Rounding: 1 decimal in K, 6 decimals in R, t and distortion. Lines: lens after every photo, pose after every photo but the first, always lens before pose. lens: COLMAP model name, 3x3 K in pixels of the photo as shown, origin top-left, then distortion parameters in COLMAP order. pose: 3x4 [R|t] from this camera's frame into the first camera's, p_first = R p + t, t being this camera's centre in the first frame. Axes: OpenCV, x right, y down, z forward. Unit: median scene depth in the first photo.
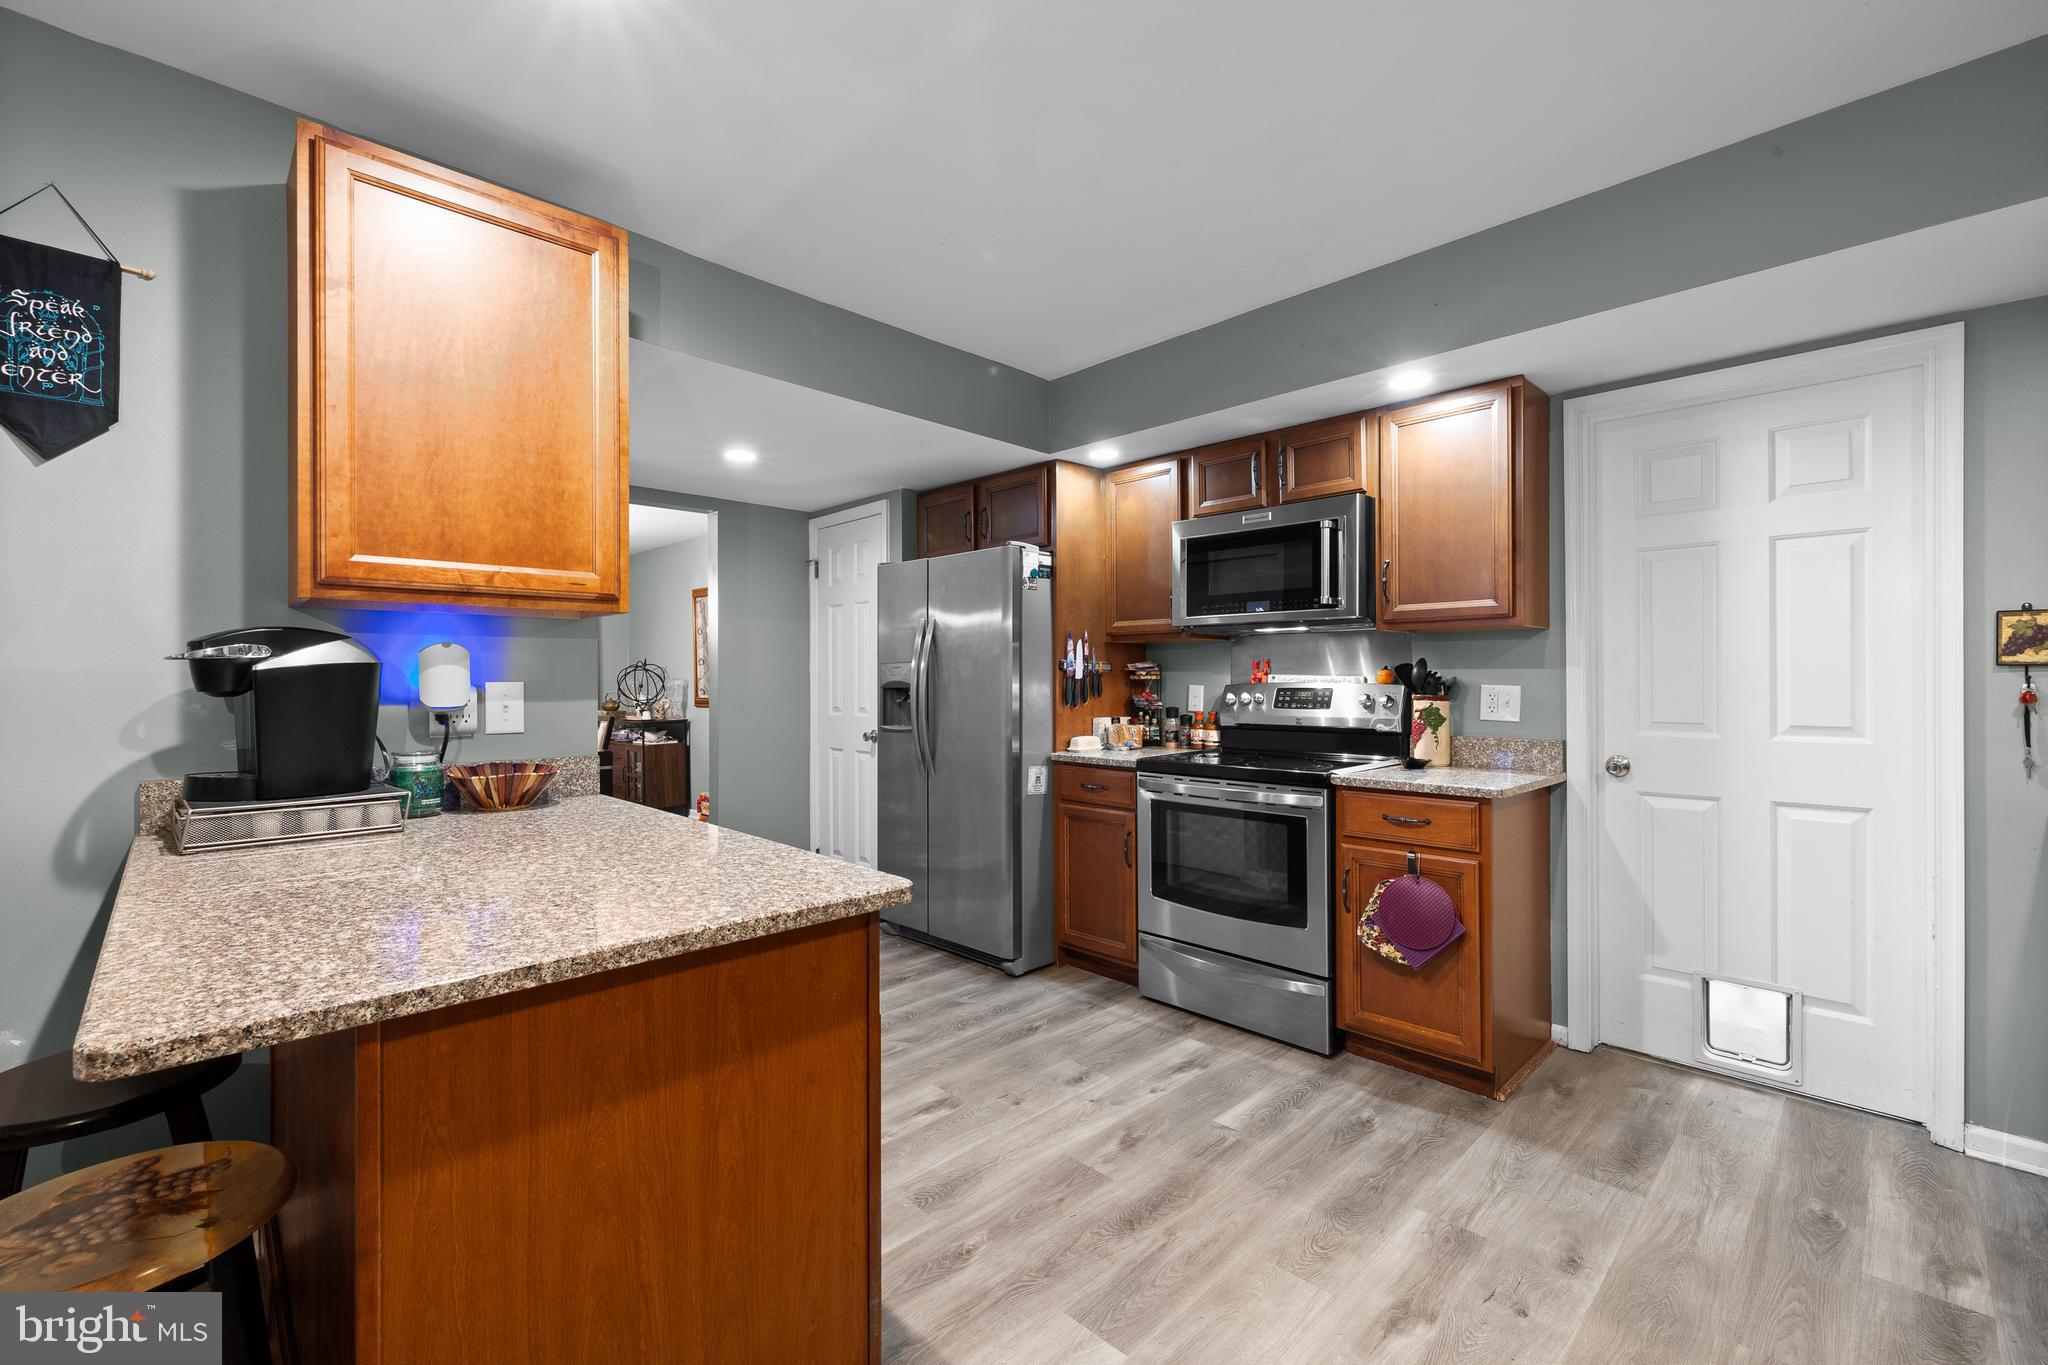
lens RADIAL K [[875.8, 0, 1018.0], [0, 875.8, 674.8], [0, 0, 1]] dist [0.000490, 0.000538]
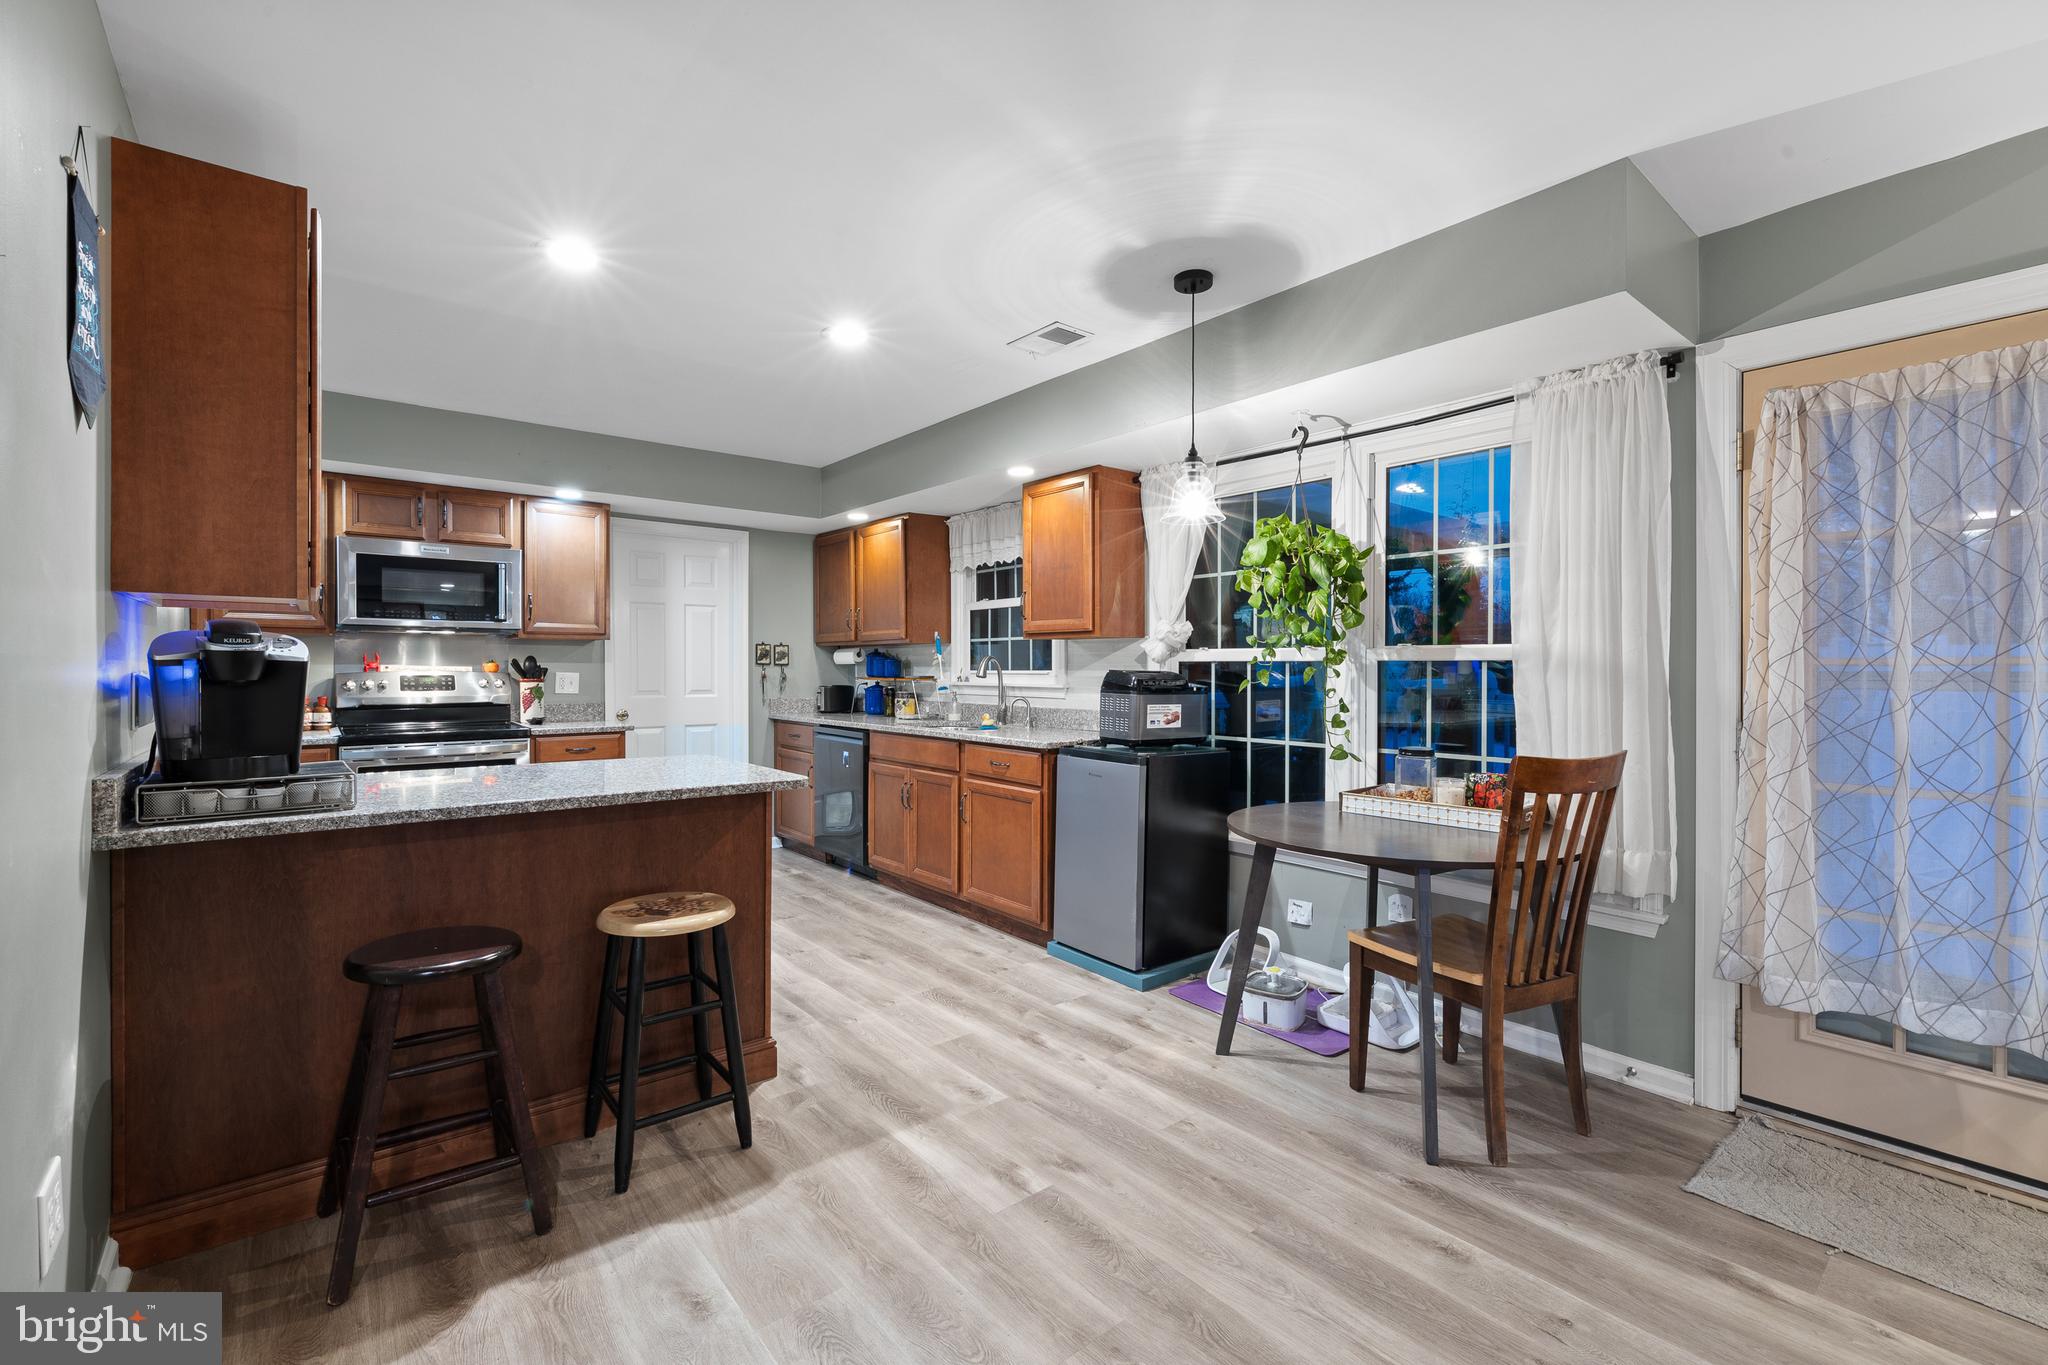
lens RADIAL K [[875.8, 0, 1020.3], [0, 875.8, 677.3], [0, 0, 1]] dist [0.000490, 0.000538]
pose [[0.086385, -0.007337, 0.996235, -1.037435], [-0.004966, 0.999957, 0.007795, 0.003695], [-0.996249, -0.005621, 0.086345, -0.020022]]
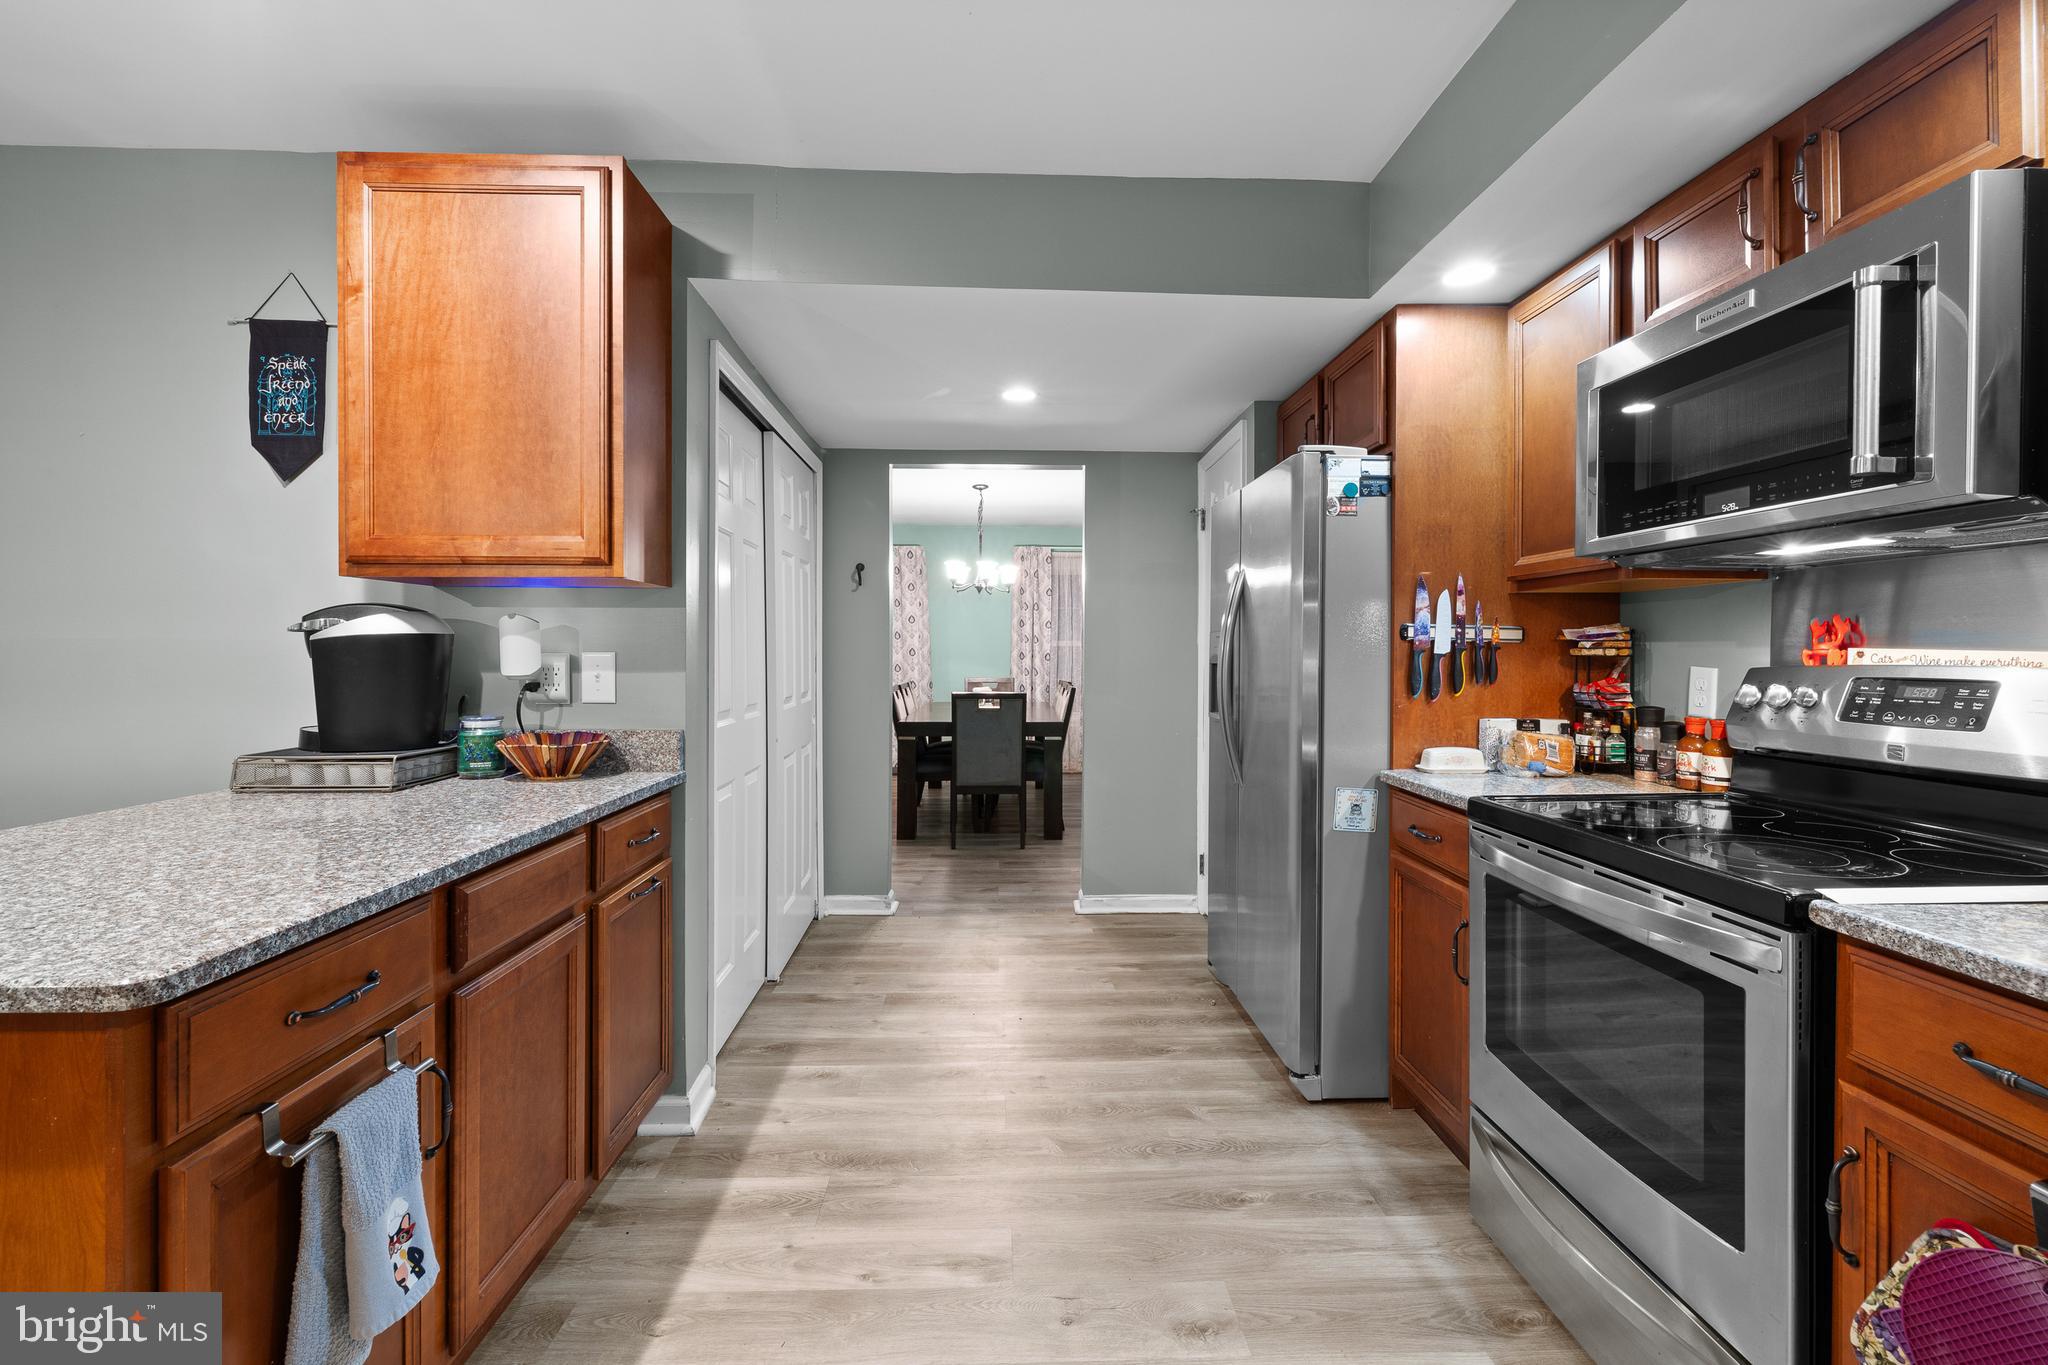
lens RADIAL K [[875.8, 0, 1034.2], [0, 875.8, 653.4], [0, 0, 1]] dist [0.000490, 0.000538]
pose [[0.735122, 0.007665, -0.677892, 0.335332], [-0.002634, 0.999961, 0.008450, -0.000244], [0.677930, -0.004426, 0.735113, 0.426641]]
